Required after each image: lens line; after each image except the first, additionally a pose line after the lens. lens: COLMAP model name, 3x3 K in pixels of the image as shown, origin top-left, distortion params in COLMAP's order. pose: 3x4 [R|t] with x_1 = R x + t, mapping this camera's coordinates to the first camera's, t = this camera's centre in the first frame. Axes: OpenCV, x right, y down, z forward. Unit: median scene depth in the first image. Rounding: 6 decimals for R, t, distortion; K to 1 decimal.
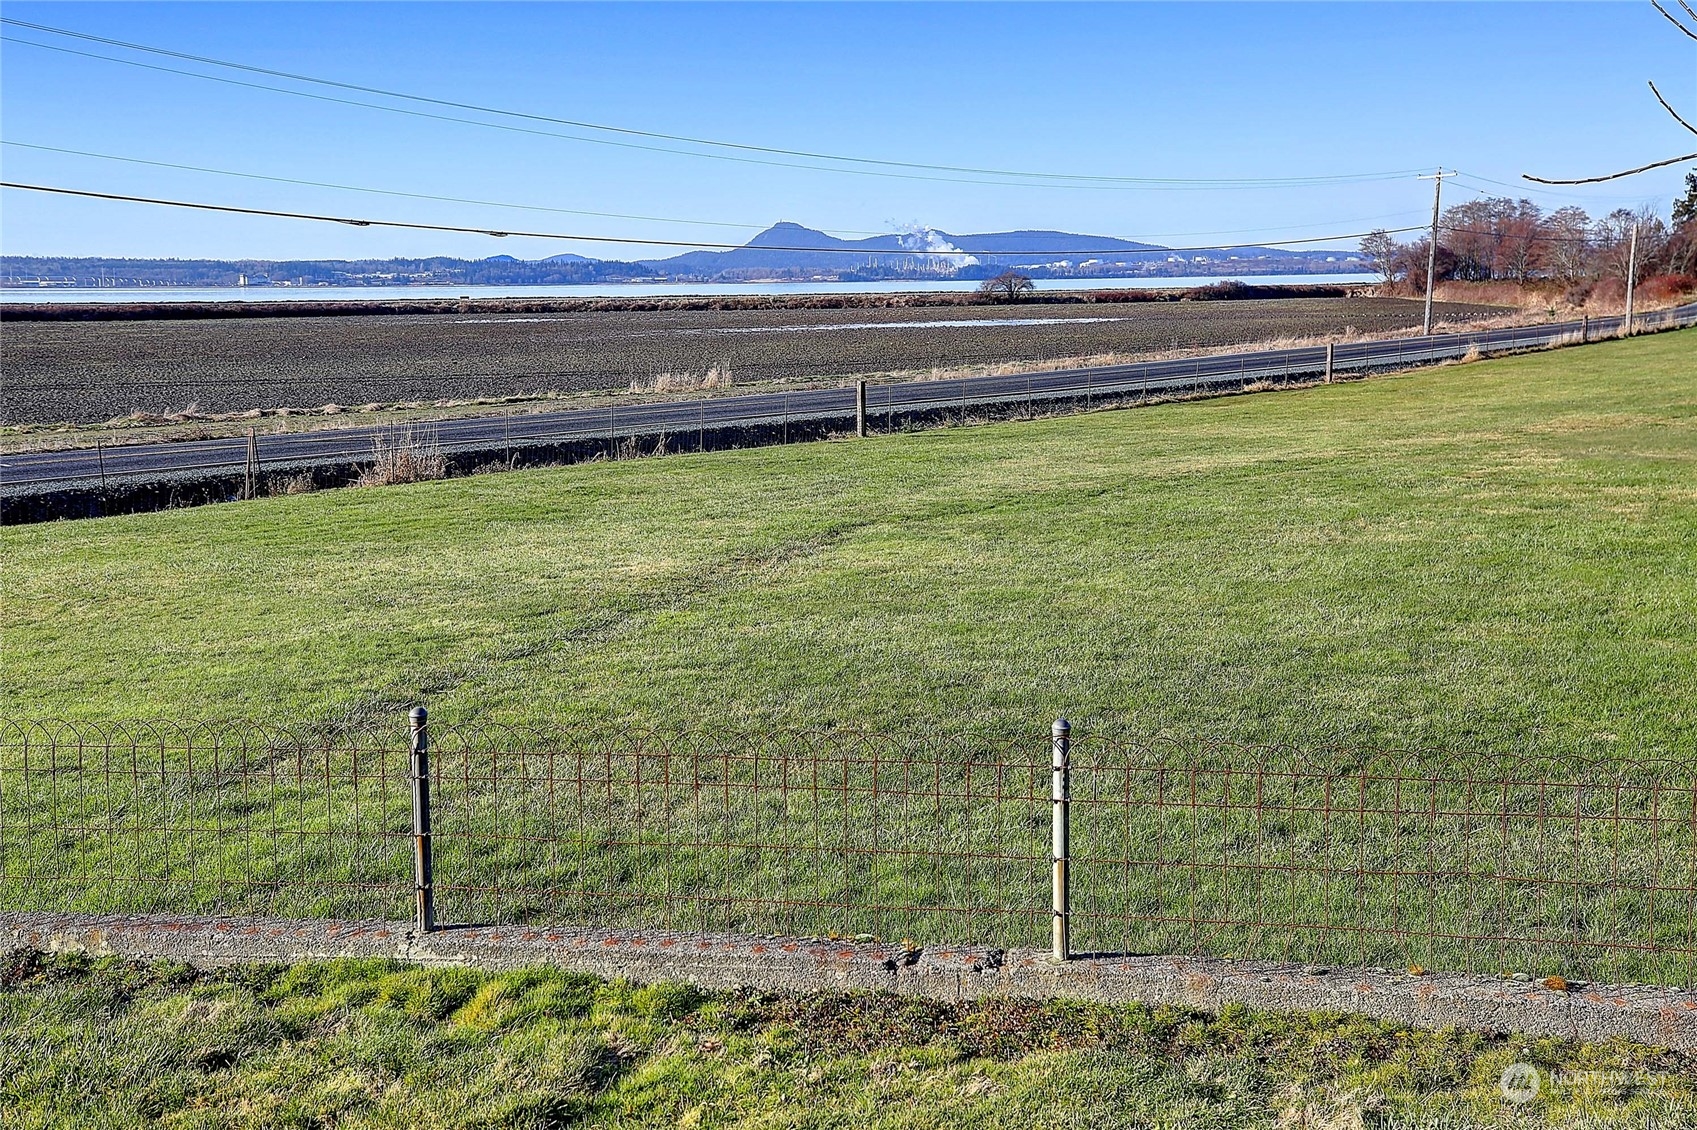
lens RADIAL K [[1650.3, 0, 852.3], [0, 1650.3, 558.6], [0, 0, 1]] dist [0.124603, 0.000000]
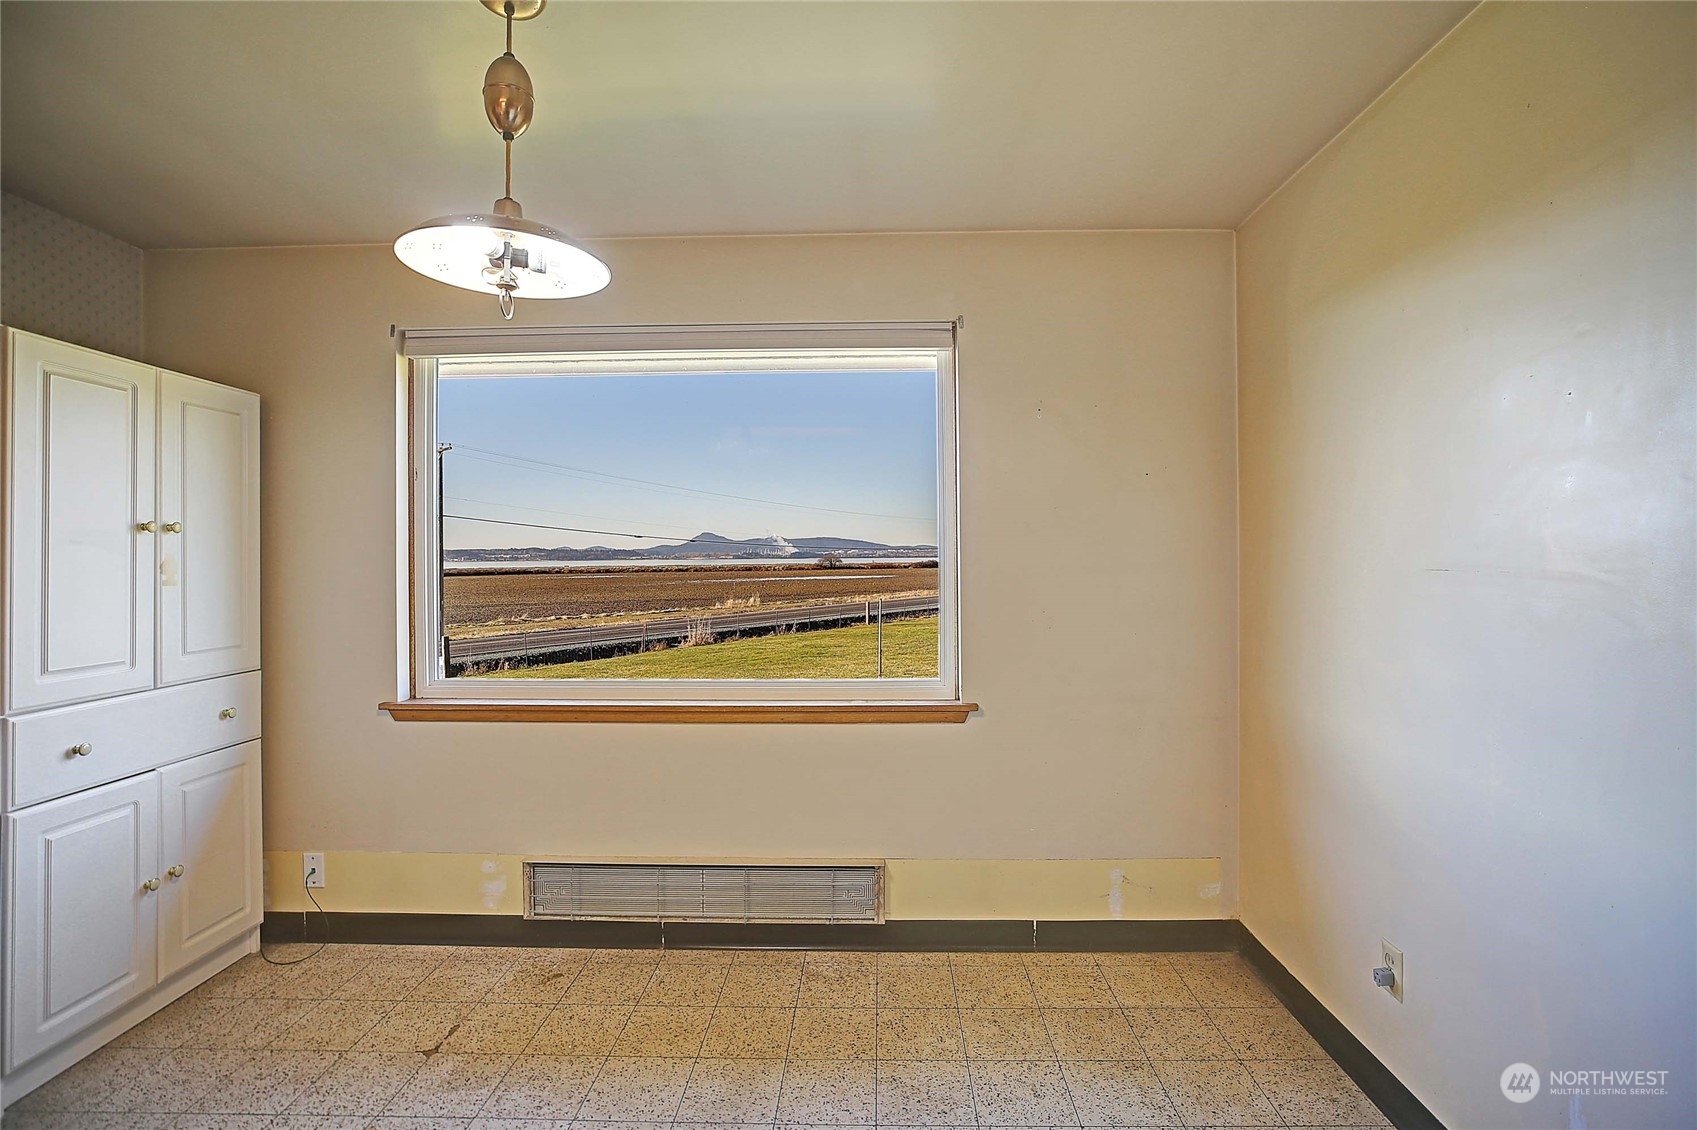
lens RADIAL K [[779.1, 0, 850.1], [0, 779.1, 562.4], [0, 0, 1]] dist [-0.017346, 0.000448]
pose [[0.990044, 0.005129, 0.140667, -0.097102], [0.017588, 0.986996, -0.159777, 0.007080], [-0.139657, 0.160660, 0.977079, -0.033598]]
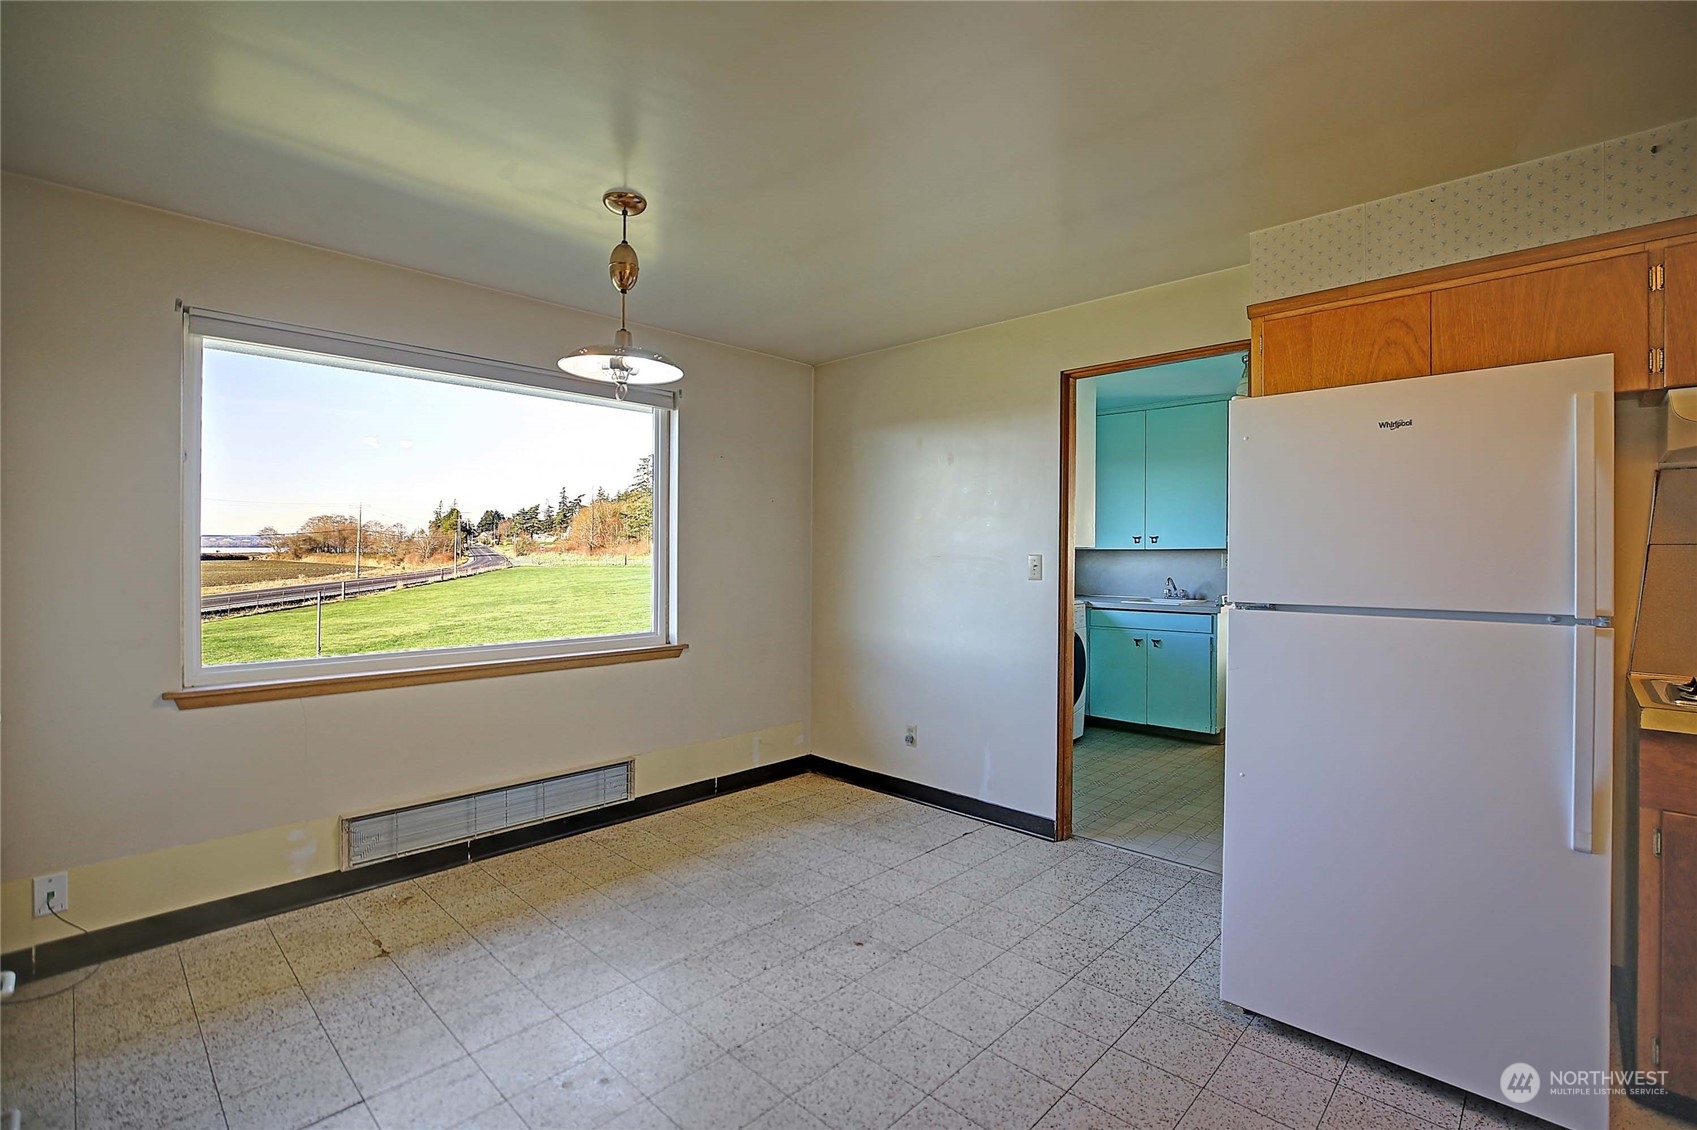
lens RADIAL K [[779.1, 0, 860.3], [0, 779.1, 555.6], [0, 0, 1]] dist [-0.017346, 0.000448]
pose [[0.555607, 0.006709, 0.831418, -0.117714], [0.127614, 0.987431, -0.093248, 0.008128], [-0.821593, 0.157909, 0.547768, -0.038108]]
